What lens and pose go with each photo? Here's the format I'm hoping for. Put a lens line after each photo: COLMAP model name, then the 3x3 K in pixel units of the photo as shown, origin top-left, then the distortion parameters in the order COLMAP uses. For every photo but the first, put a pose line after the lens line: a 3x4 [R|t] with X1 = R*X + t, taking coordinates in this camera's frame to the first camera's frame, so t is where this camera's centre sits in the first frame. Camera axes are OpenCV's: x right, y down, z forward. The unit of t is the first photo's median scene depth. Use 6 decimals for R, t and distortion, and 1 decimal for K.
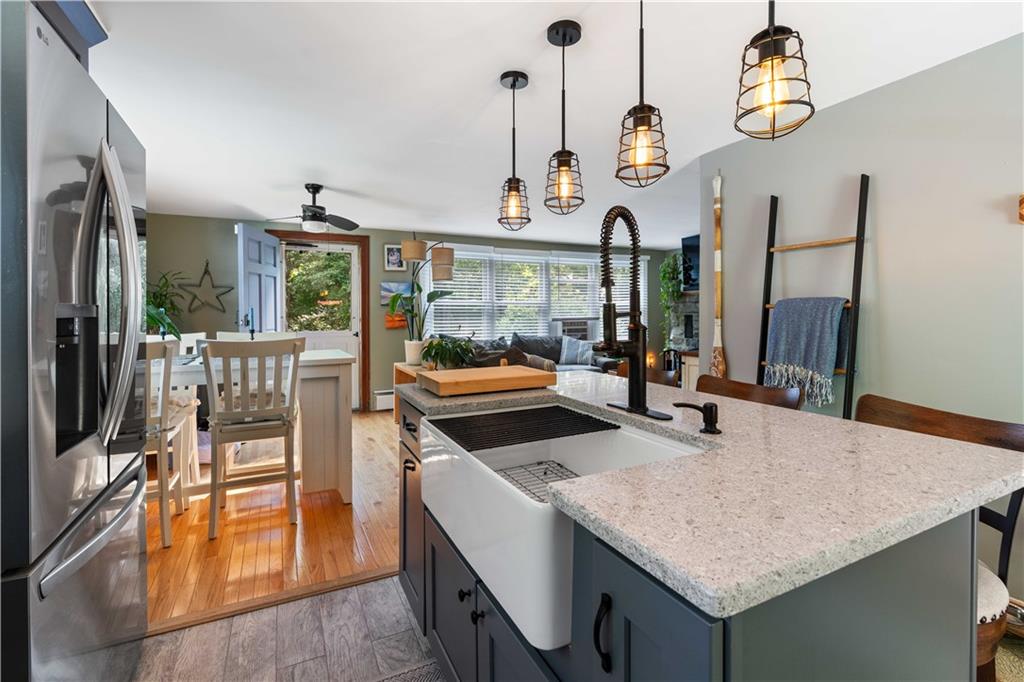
lens RADIAL K [[466.8, 0, 514.5], [0, 466.8, 309.0], [0, 0, 1]] dist [-0.001508, 0.000020]
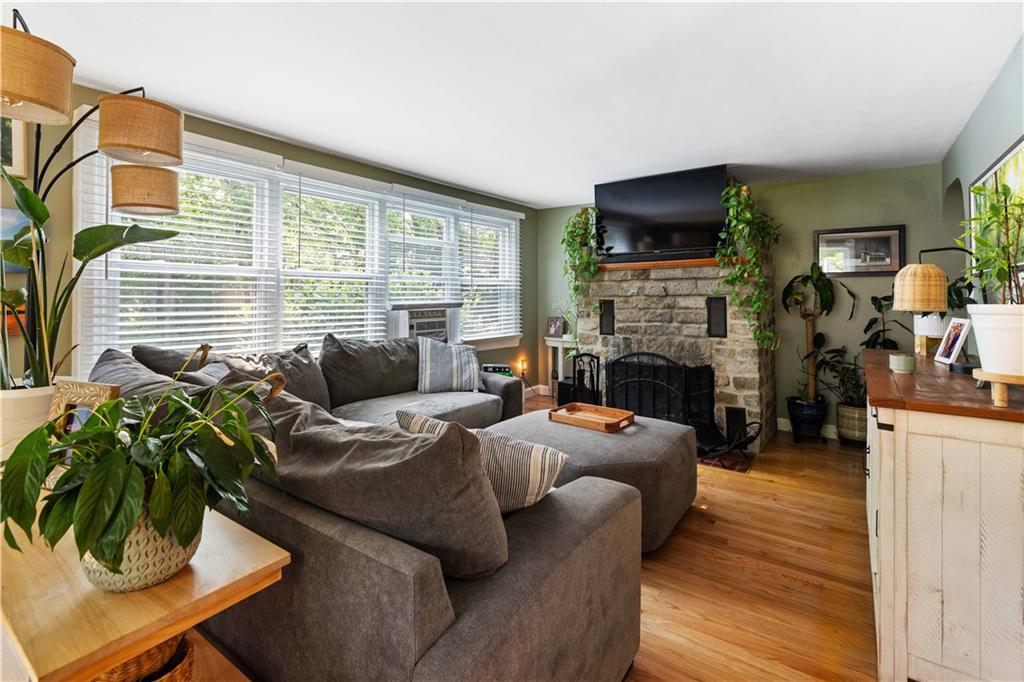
lens RADIAL K [[470.3, 0, 512.0], [0, 470.3, 294.7], [0, 0, 1]] dist [-0.015424, -0.000185]
pose [[0.879201, 0.008906, 0.476368, -0.066514], [-0.012608, 0.999910, 0.004576, 0.003607], [-0.476284, -0.010030, 0.879234, 0.489062]]
